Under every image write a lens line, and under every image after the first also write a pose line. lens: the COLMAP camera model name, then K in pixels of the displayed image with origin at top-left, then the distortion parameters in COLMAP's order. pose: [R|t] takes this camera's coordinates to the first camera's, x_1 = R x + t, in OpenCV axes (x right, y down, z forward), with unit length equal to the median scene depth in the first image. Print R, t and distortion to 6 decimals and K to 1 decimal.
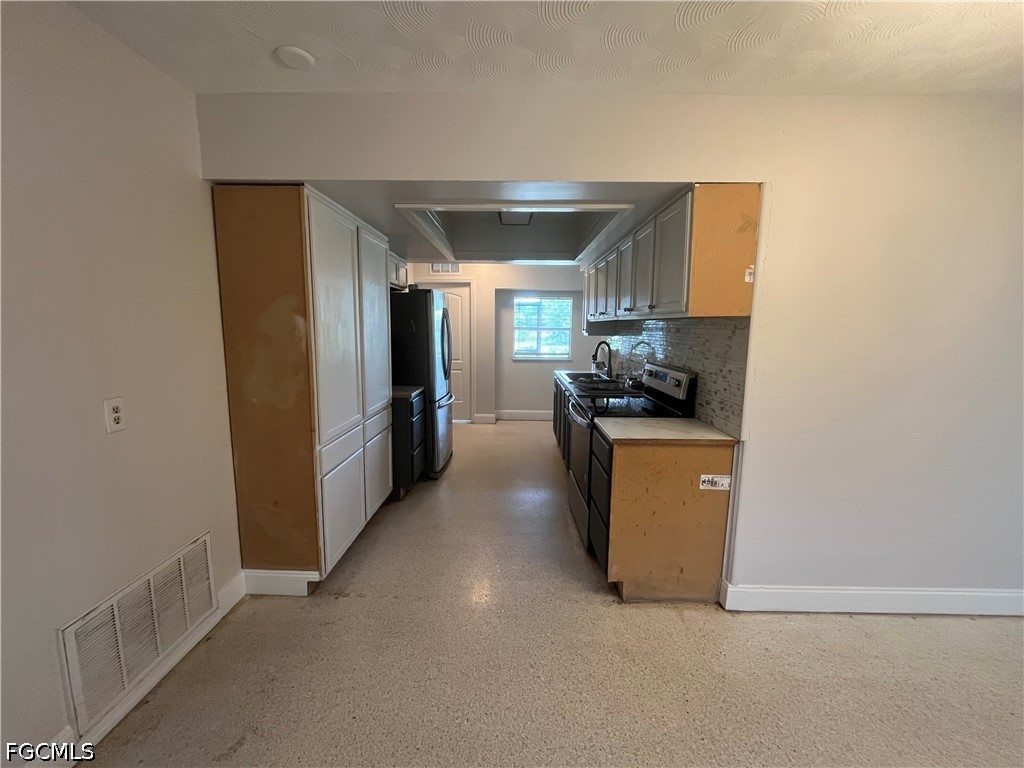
lens RADIAL K [[416.1, 0, 508.5], [0, 416.1, 384.8], [0, 0, 1]] dist [0.000068, -0.000508]
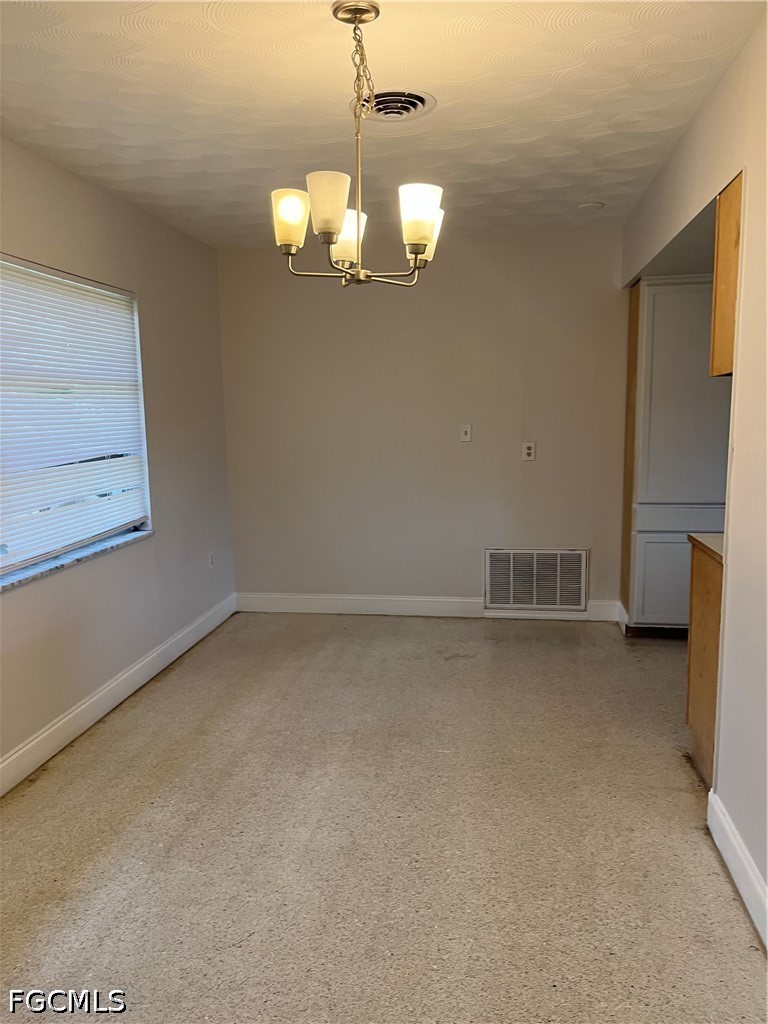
lens RADIAL K [[776.9, 0, 381.1], [0, 776.9, 511.4], [0, 0, 1]] dist [0.007227, 0.001417]
pose [[-0.135271, 0.125496, -0.982829, 1.627117], [-0.127680, 0.981468, 0.142896, -0.046131], [0.982547, 0.144817, -0.116741, 0.536309]]
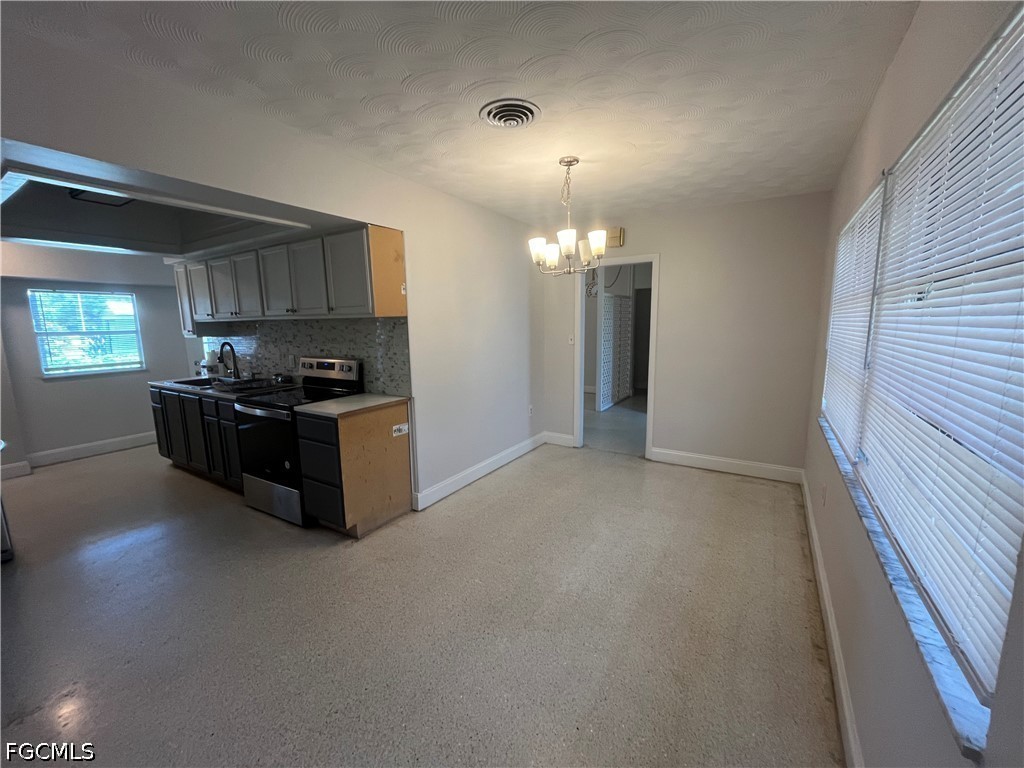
lens RADIAL K [[416.1, 0, 510.5], [0, 416.1, 387.0], [0, 0, 1]] dist [0.000068, -0.000508]
pose [[0.516606, -0.150474, 0.842897, -0.514287], [0.143182, 0.985756, 0.088222, 0.012210], [-0.844167, 0.075112, 0.530793, -0.116205]]
